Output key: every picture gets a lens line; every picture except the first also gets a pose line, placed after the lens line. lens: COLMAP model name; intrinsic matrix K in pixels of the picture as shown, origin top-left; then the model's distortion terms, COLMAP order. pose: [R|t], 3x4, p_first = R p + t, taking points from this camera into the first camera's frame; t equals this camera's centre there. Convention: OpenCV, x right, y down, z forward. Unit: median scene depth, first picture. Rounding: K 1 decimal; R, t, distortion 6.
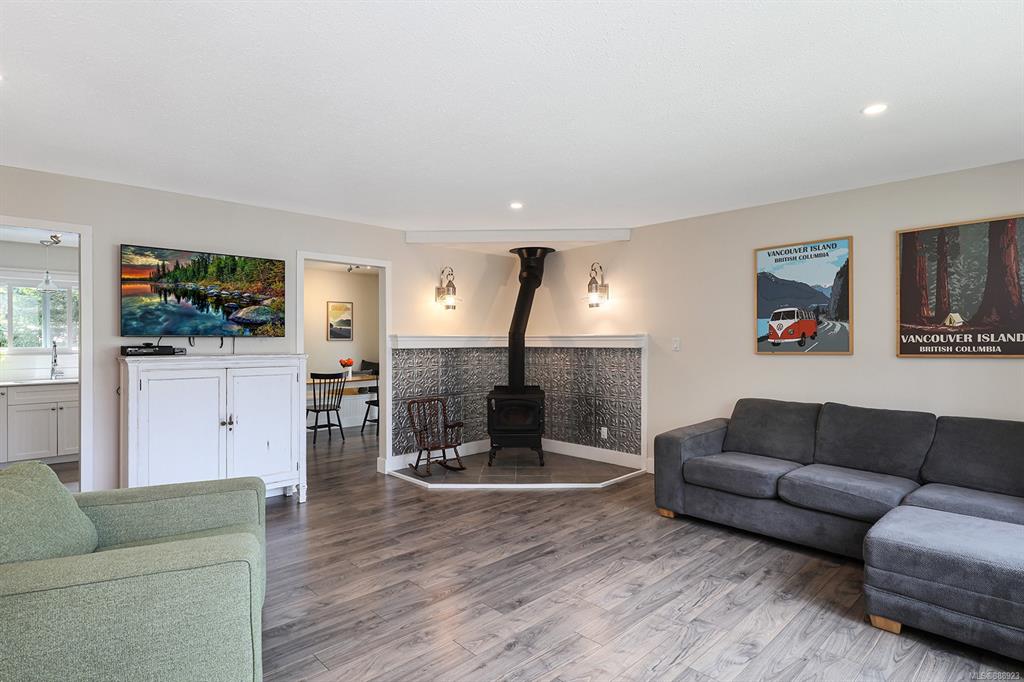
lens RADIAL K [[526.9, 0, 514.2], [0, 526.9, 347.4], [0, 0, 1]] dist [-0.001912, -0.000441]
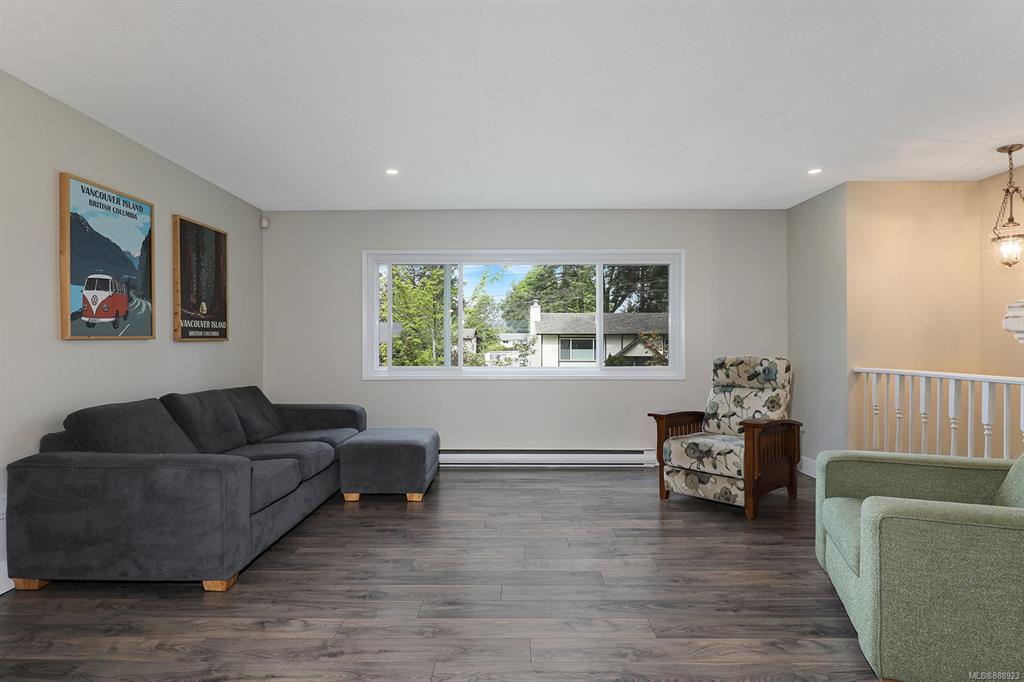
lens RADIAL K [[555.2, 0, 517.1], [0, 555.2, 342.7], [0, 0, 1]] dist [-0.001114, -0.000433]
pose [[-0.724863, 0.003929, 0.688882, -0.472316], [0.011157, 0.999920, 0.006037, 0.022488], [-0.688803, 0.012061, -0.724849, 1.345372]]
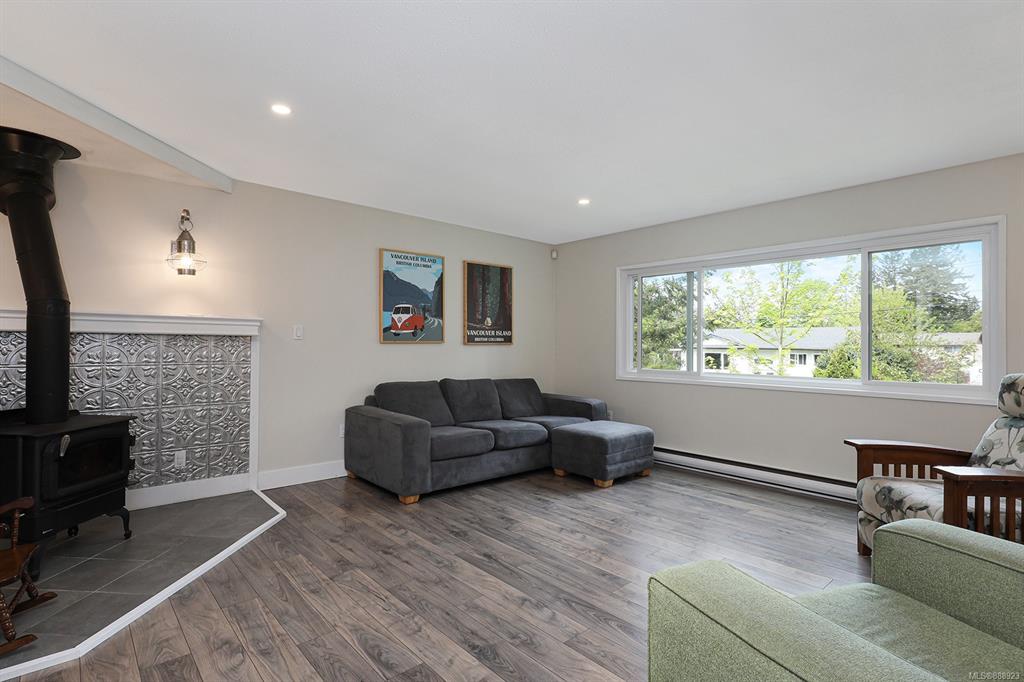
lens RADIAL K [[506.8, 0, 508.8], [0, 506.8, 344.8], [0, 0, 1]] dist [-0.003167, 0.000059]
pose [[0.034676, 0.004748, 0.999387, -0.723787], [0.001261, 0.999988, -0.004795, 0.026632], [-0.999398, 0.001427, 0.034670, 0.841211]]
